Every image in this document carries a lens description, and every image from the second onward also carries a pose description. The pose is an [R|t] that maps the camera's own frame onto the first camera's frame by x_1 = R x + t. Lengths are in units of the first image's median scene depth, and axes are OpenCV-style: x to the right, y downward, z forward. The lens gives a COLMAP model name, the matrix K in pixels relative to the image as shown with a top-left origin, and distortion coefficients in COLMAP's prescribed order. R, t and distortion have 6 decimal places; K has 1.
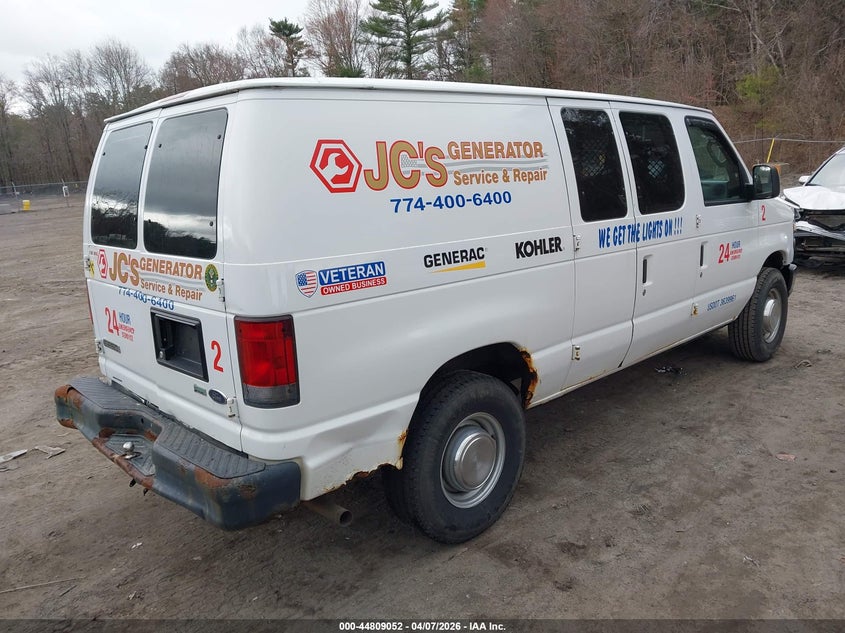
lens RADIAL K [[686.6, 0, 422.5], [0, 686.6, 316.5], [0, 0, 1]] dist [0.009497, -0.002384]
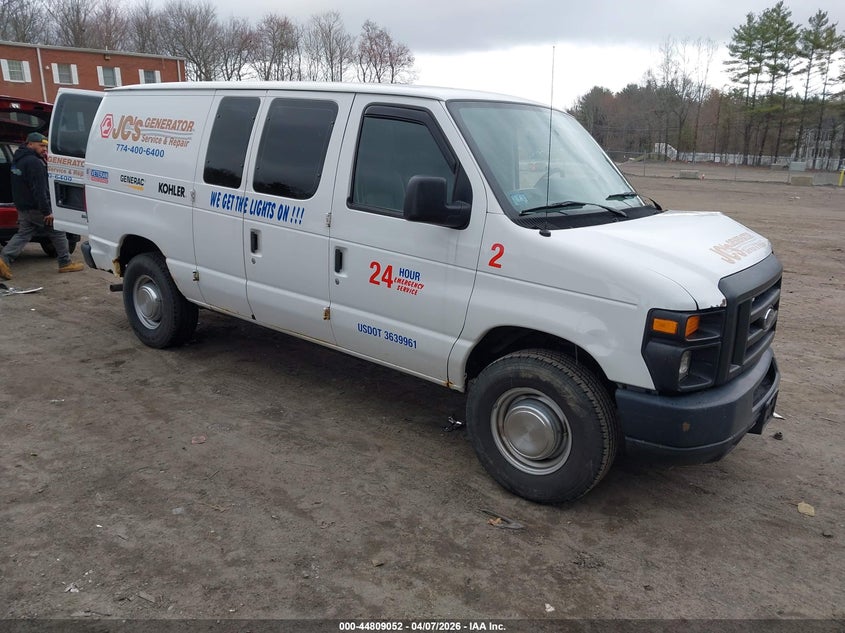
lens RADIAL K [[686.6, 0, 422.5], [0, 686.6, 316.5], [0, 0, 1]] dist [0.009497, -0.002384]
pose [[0.116551, 0.312340, -0.942793, 1.708167], [-0.260913, 0.925551, 0.274373, -0.392419], [0.958301, 0.214009, 0.189367, 1.263511]]
